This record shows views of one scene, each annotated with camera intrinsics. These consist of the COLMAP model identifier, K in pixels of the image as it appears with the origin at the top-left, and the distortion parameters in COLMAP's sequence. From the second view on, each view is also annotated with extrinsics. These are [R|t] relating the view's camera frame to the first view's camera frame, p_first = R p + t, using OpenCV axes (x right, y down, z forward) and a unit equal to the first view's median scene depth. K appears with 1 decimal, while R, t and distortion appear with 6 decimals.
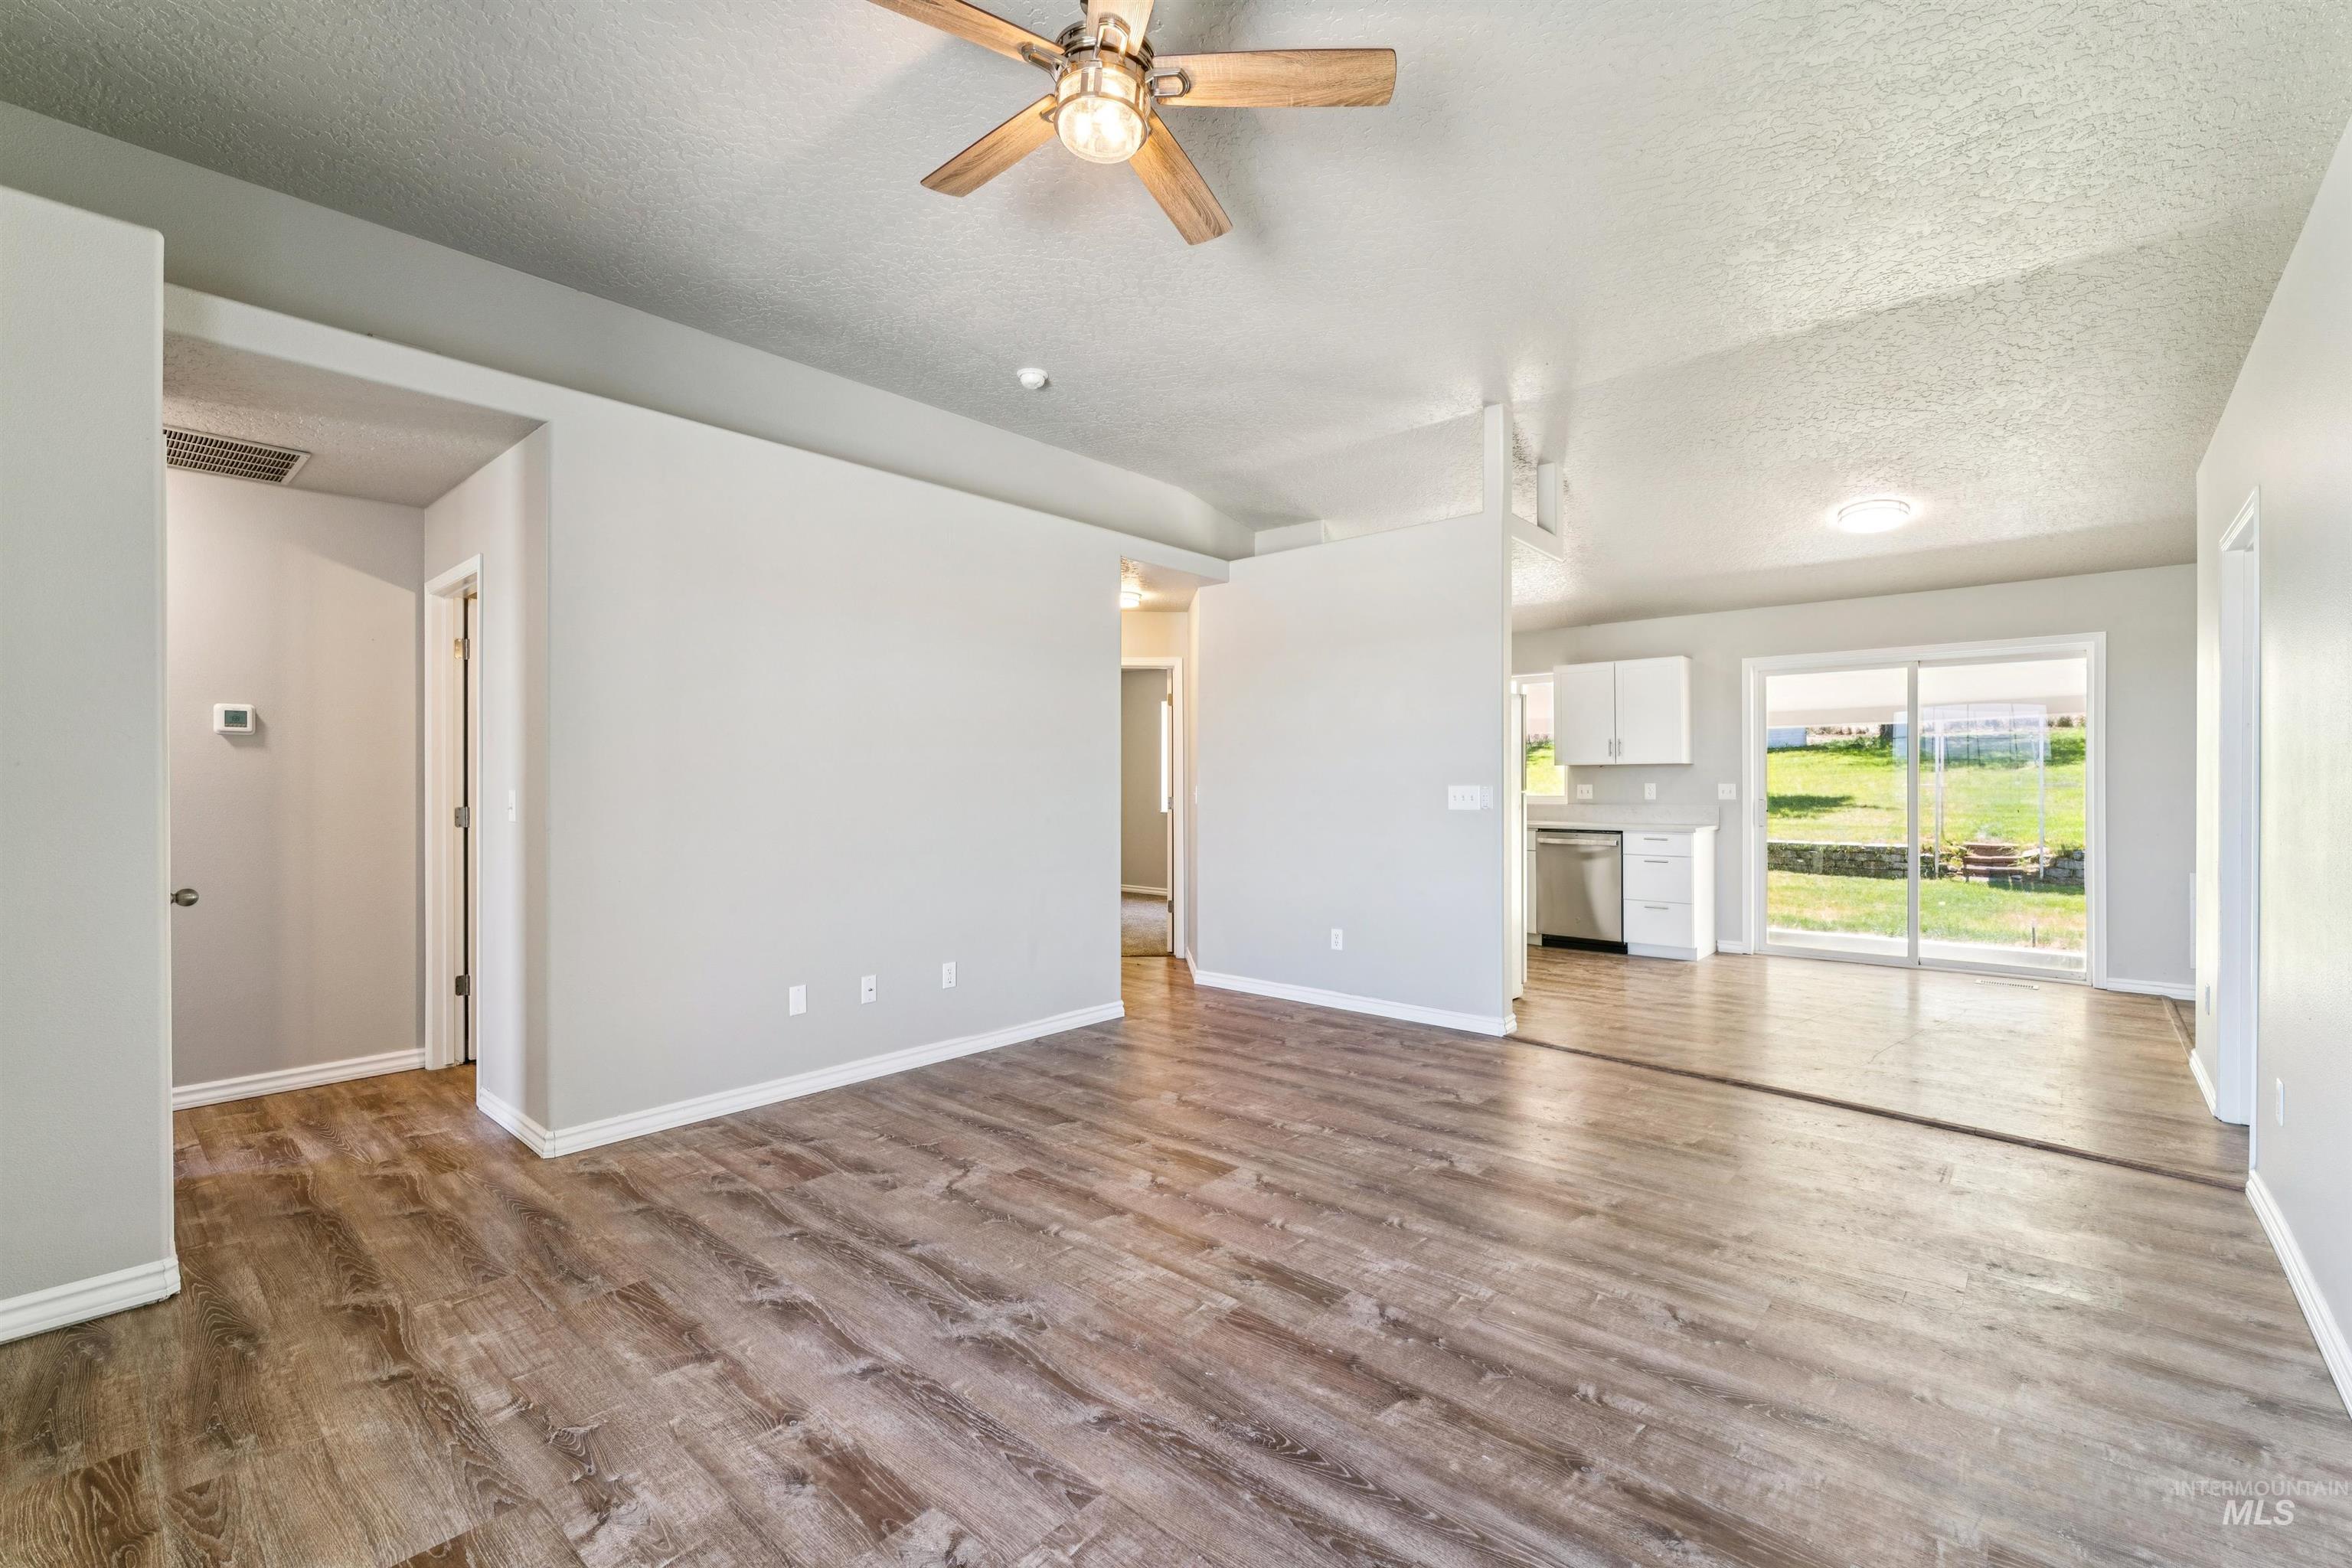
lens RADIAL K [[1012.6, 0, 1172.7], [0, 1012.6, 770.3], [0, 0, 1]] dist [-0.003679, 0.000022]
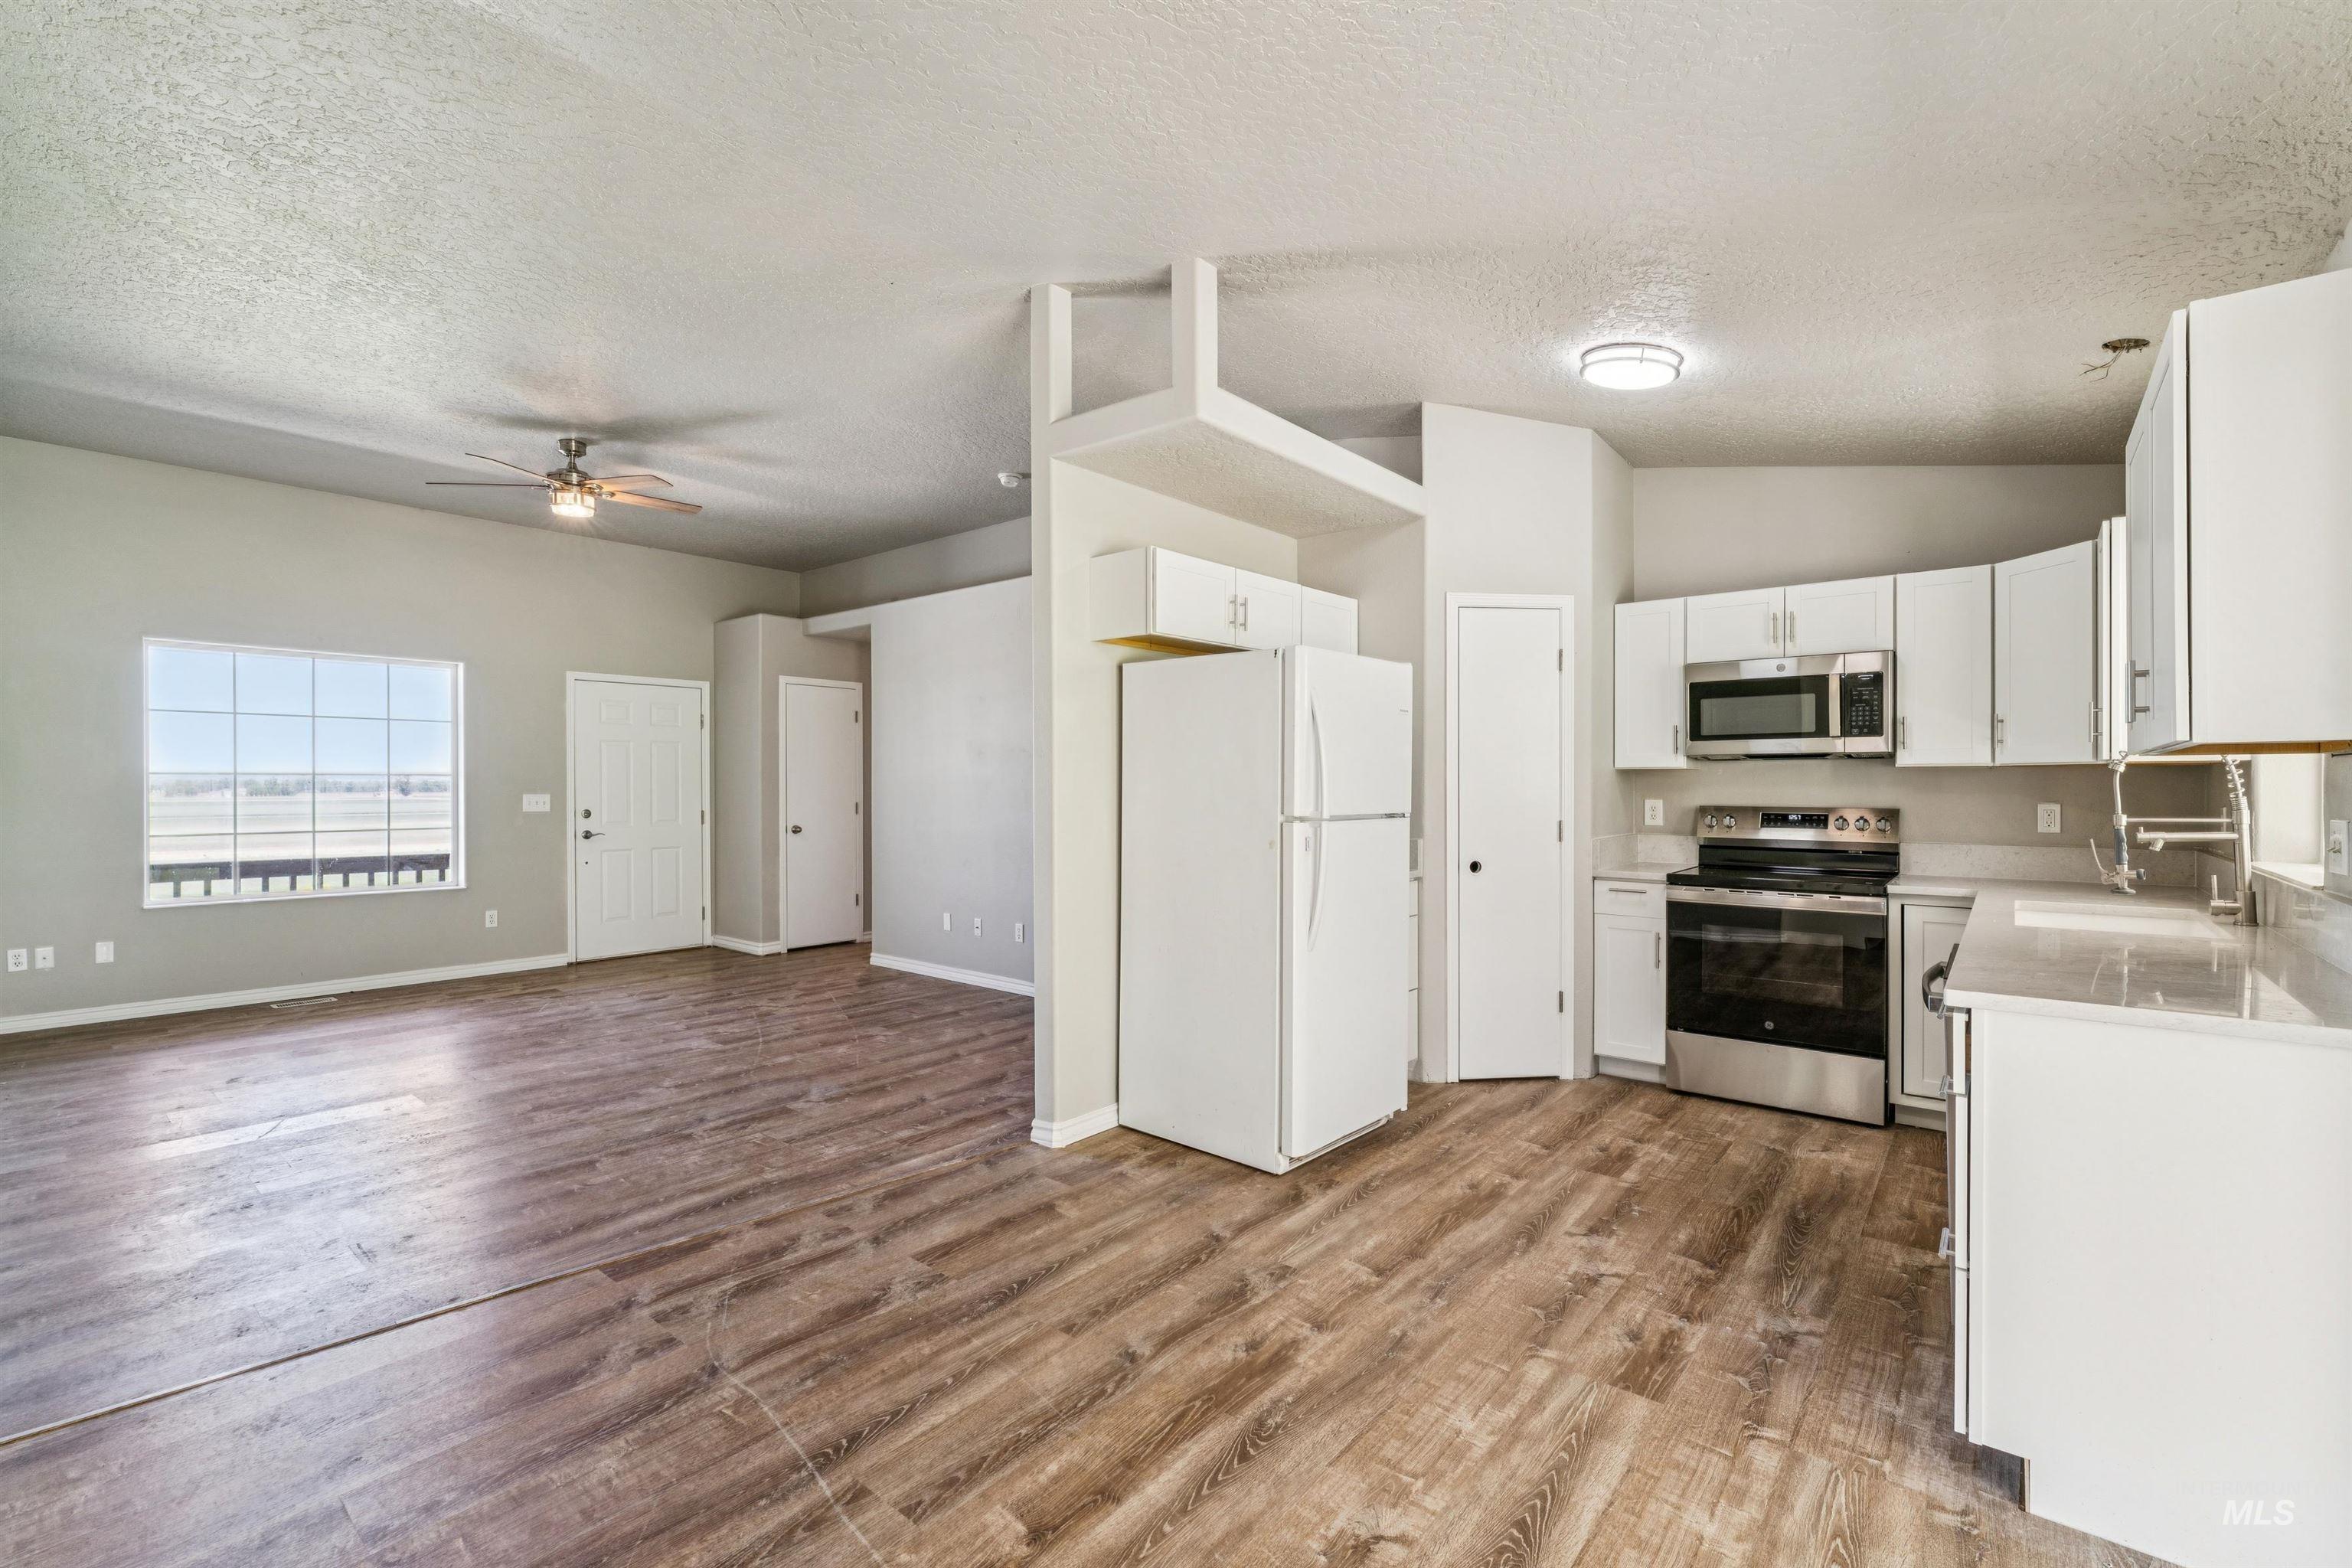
lens RADIAL K [[1012.6, 0, 1180.9], [0, 1012.6, 785.8], [0, 0, 1]] dist [-0.003679, 0.000022]
pose [[0.034251, 0.002800, -0.999409, 1.404586], [0.009711, 0.999948, 0.003134, -0.000026], [0.999366, -0.009813, 0.034222, 1.421964]]
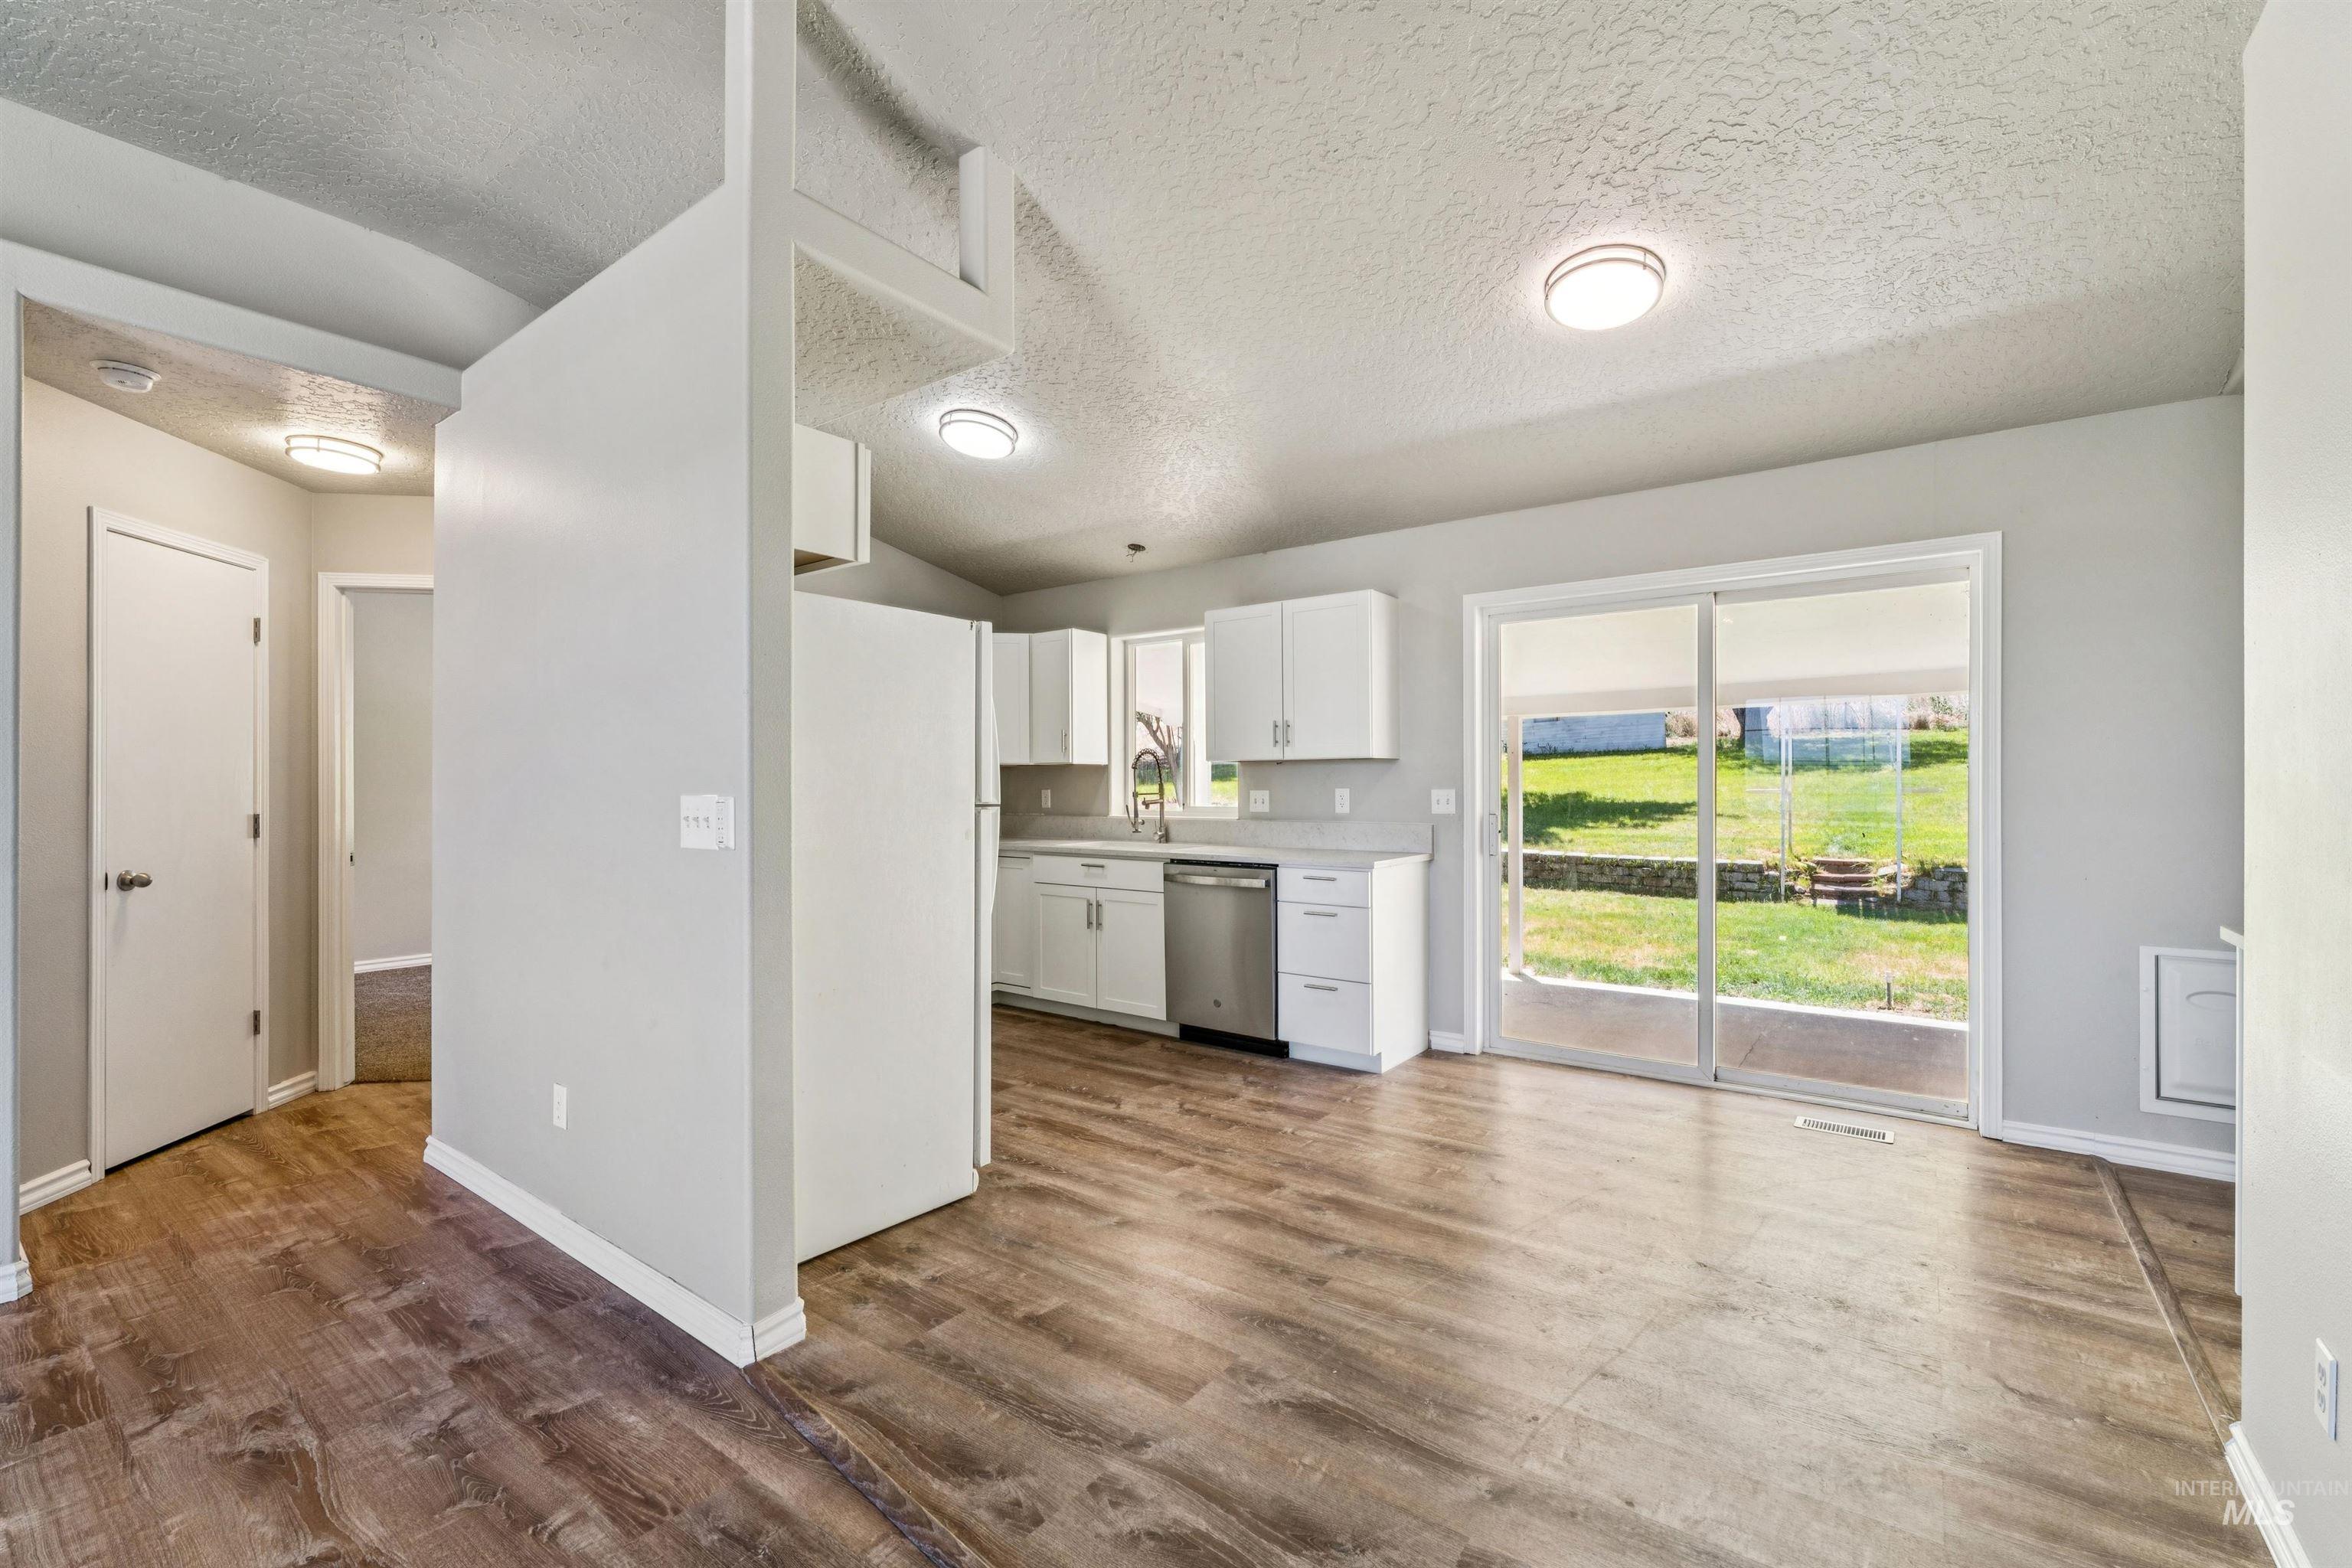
lens RADIAL K [[1012.6, 0, 1168.2], [0, 1012.6, 776.7], [0, 0, 1]] dist [-0.003679, 0.000022]
pose [[0.996423, 0.000488, 0.084507, 0.614930], [-0.000604, 0.999999, 0.001353, 0.008064], [-0.084506, -0.001399, 0.996422, 0.715617]]
